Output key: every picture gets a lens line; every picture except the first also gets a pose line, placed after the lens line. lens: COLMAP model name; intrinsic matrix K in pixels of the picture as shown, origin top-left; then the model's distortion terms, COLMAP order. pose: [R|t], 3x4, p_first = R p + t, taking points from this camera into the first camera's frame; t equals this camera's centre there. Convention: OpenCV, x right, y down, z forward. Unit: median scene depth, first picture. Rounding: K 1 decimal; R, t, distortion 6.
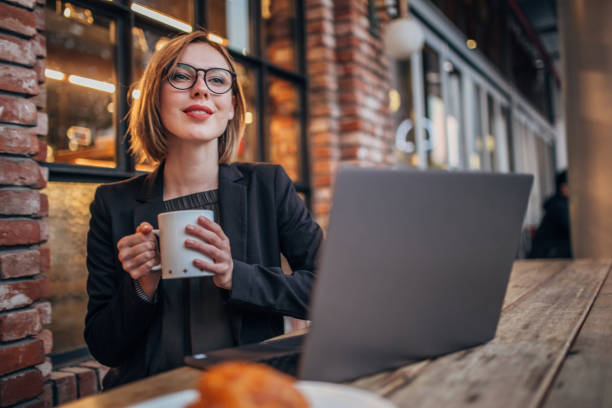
lens RADIAL K [[590.6, 0, 306.0], [0, 590.6, 204.0], [0, 0, 1]] dist [-0.063476, 0.092463]
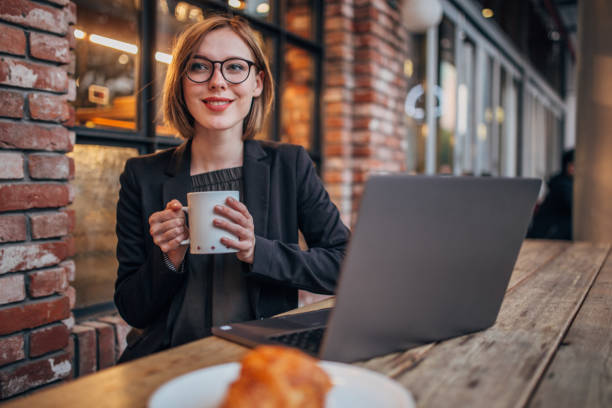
lens RADIAL K [[590.6, 0, 306.0], [0, 590.6, 204.0], [0, 0, 1]] dist [-0.063476, 0.092463]
pose [[0.998562, 0.053522, -0.003037, -0.022172], [-0.053175, 0.996088, 0.070572, -0.031618], [0.006802, -0.070309, 0.997502, -0.044910]]
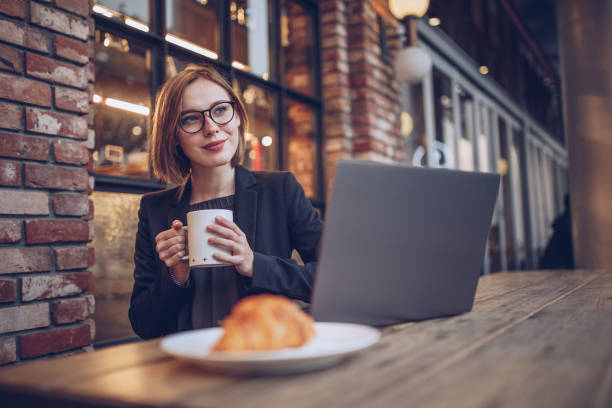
lens RADIAL K [[590.6, 0, 306.0], [0, 590.6, 204.0], [0, 0, 1]] dist [-0.063476, 0.092463]
pose [[0.999540, 0.004974, -0.029916, 0.008355], [-0.006217, 0.999114, -0.041613, 0.036665], [0.029682, 0.041780, 0.998686, -0.135233]]
